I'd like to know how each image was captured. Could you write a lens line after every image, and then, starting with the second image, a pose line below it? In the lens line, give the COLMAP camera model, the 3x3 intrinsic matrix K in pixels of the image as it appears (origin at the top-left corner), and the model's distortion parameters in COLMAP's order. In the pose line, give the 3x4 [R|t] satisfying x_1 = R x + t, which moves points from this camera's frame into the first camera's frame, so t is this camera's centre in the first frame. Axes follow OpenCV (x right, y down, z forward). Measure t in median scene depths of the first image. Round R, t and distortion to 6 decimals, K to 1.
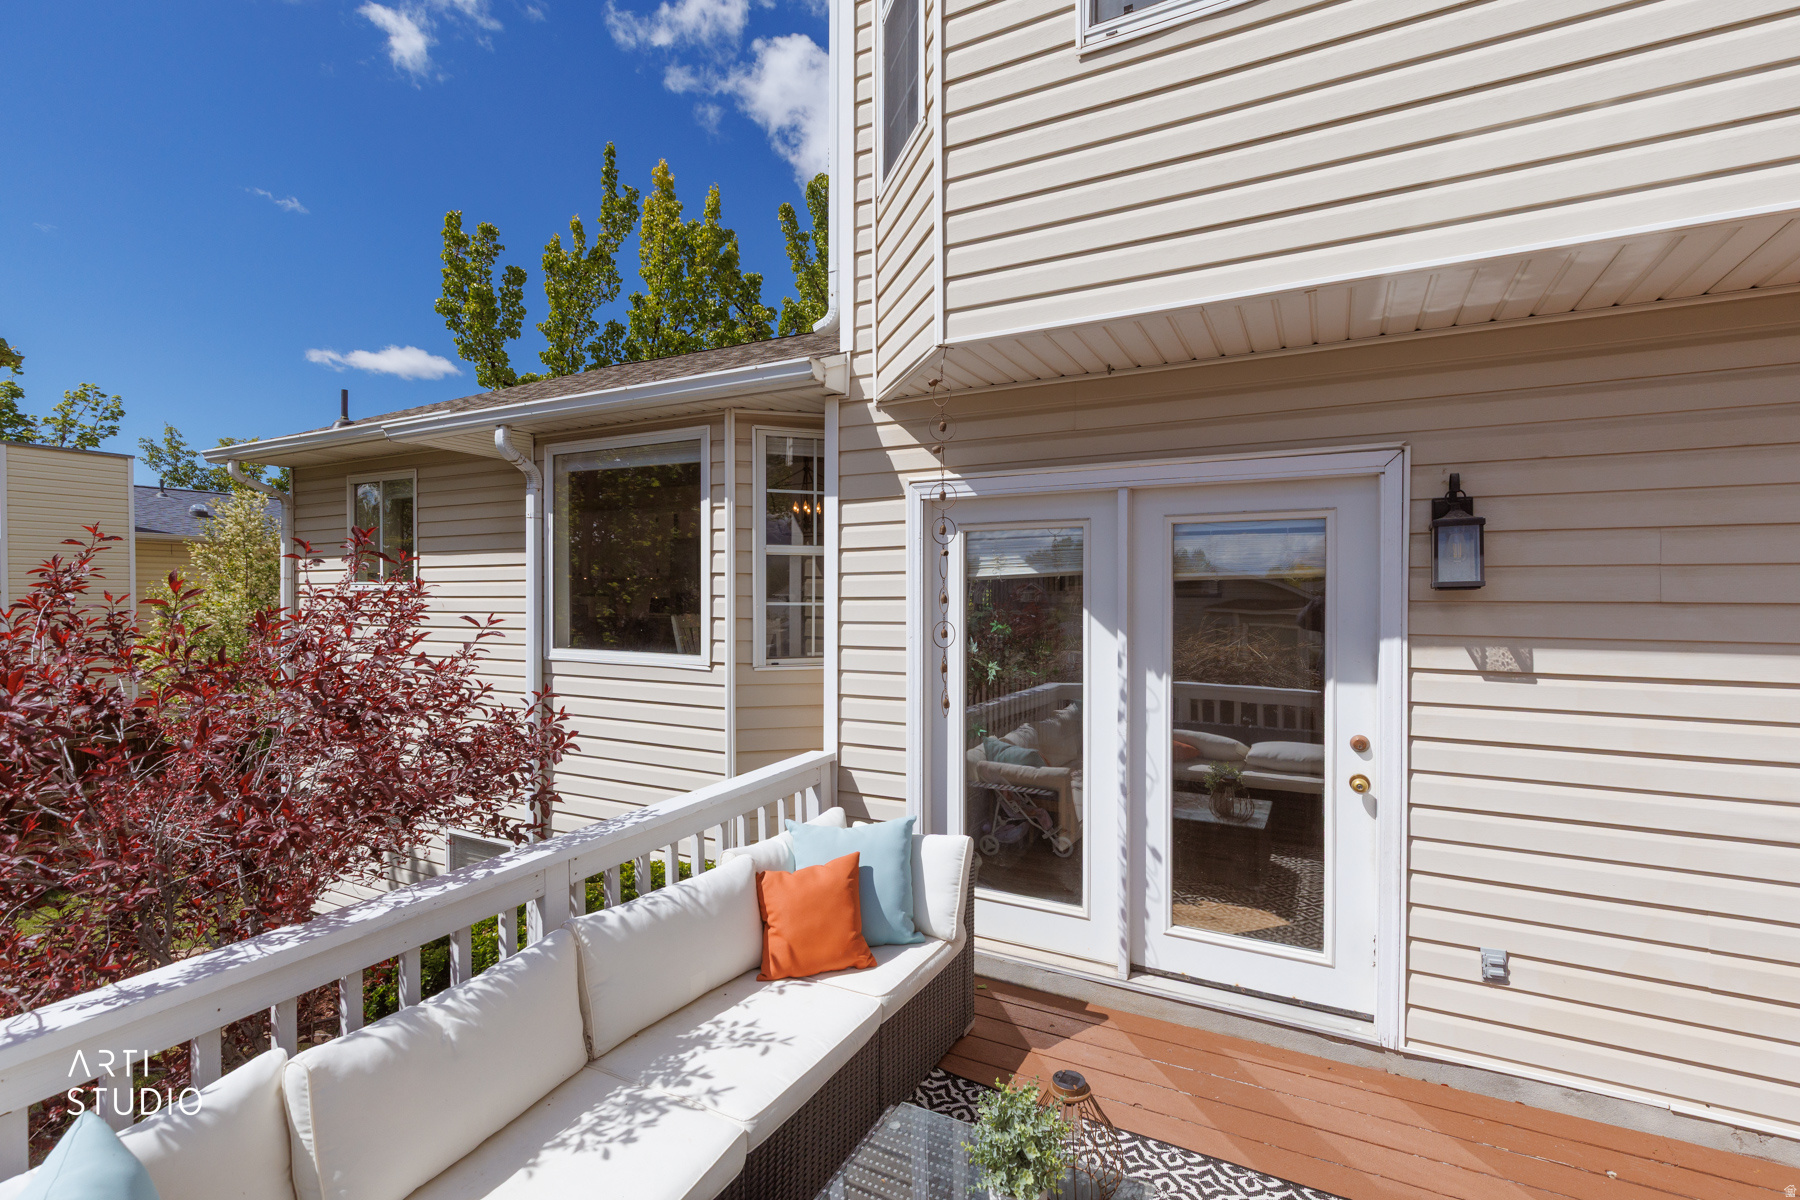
lens RADIAL K [[807.5, 0, 898.4], [0, 807.5, 603.0], [0, 0, 1]] dist [0.005459, 0.000306]
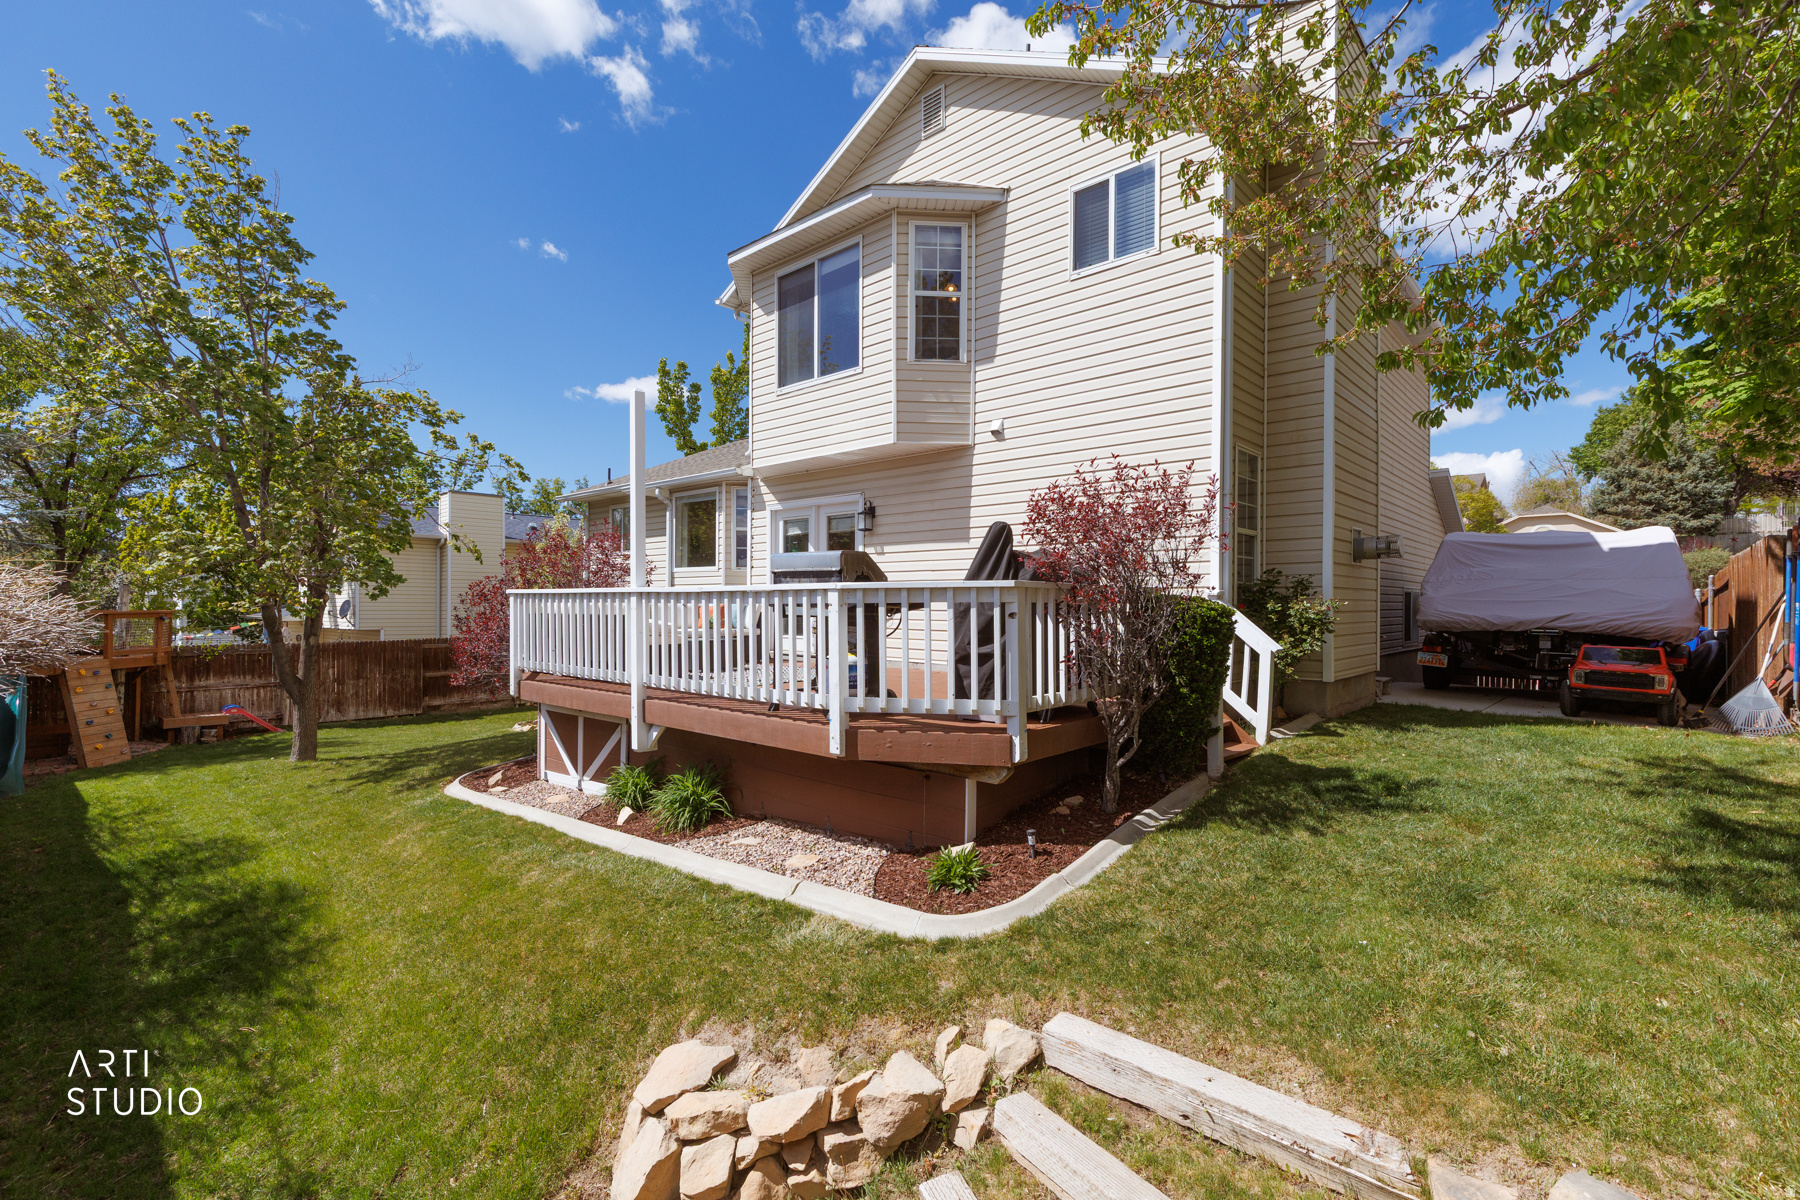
lens RADIAL K [[807.5, 0, 902.7], [0, 807.5, 600.8], [0, 0, 1]] dist [0.005459, 0.000306]
pose [[0.969028, 0.003583, -0.246926, 1.124841], [-0.007835, 0.999837, -0.016242, 0.231999], [0.246827, 0.017674, 0.968898, -1.641991]]
